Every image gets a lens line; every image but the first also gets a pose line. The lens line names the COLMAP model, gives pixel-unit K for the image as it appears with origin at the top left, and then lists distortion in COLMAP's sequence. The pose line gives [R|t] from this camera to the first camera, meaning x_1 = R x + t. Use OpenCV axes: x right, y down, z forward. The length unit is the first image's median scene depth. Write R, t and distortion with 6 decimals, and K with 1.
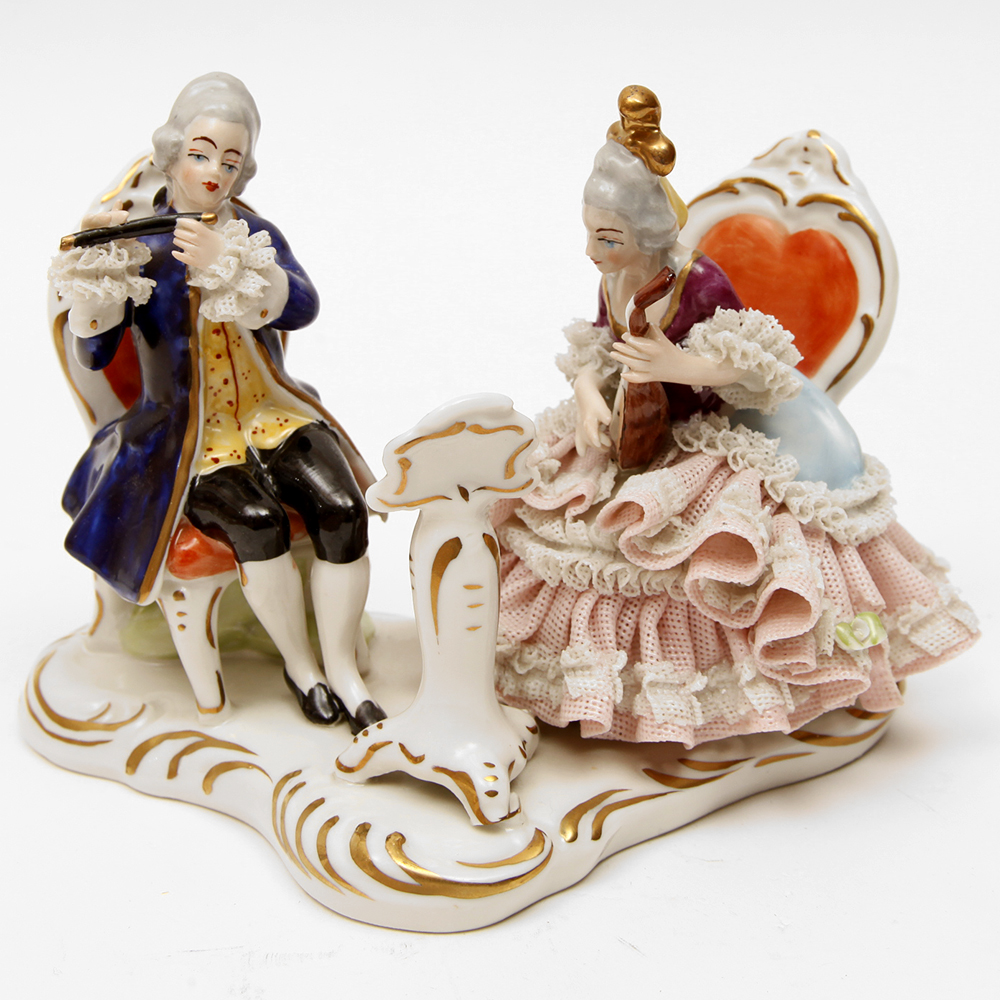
lens RADIAL K [[2333.9, 0, 504.0], [0, 2333.9, 417.7], [0, 0, 1]] dist [-0.041337, 0.000000]
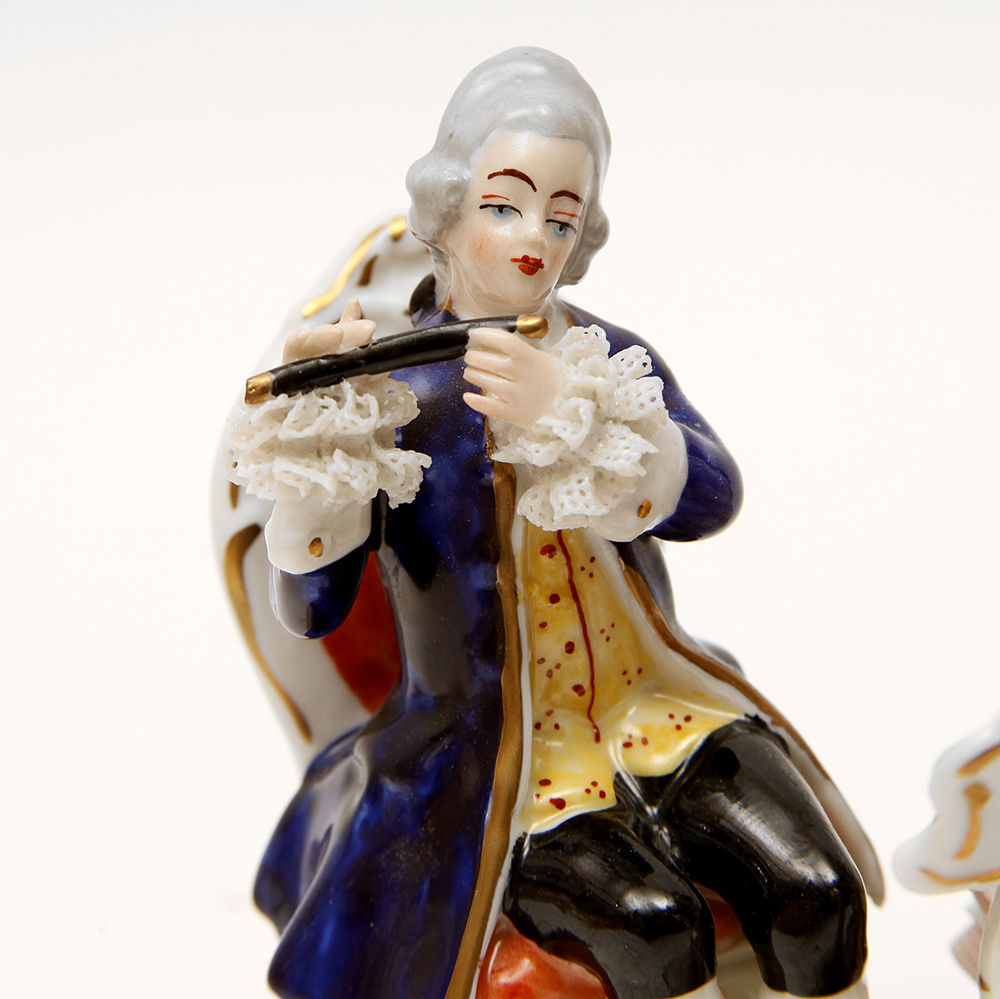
lens RADIAL K [[3351.6, 0, 449.8], [0, 3351.6, 503.7], [0, 0, 1]] dist [-0.004879, 0.000000]
pose [[0.995025, -0.053782, -0.083862, -0.082708], [0.048671, 0.996899, -0.061837, -0.002766], [0.086927, 0.057448, 0.994557, 0.268715]]
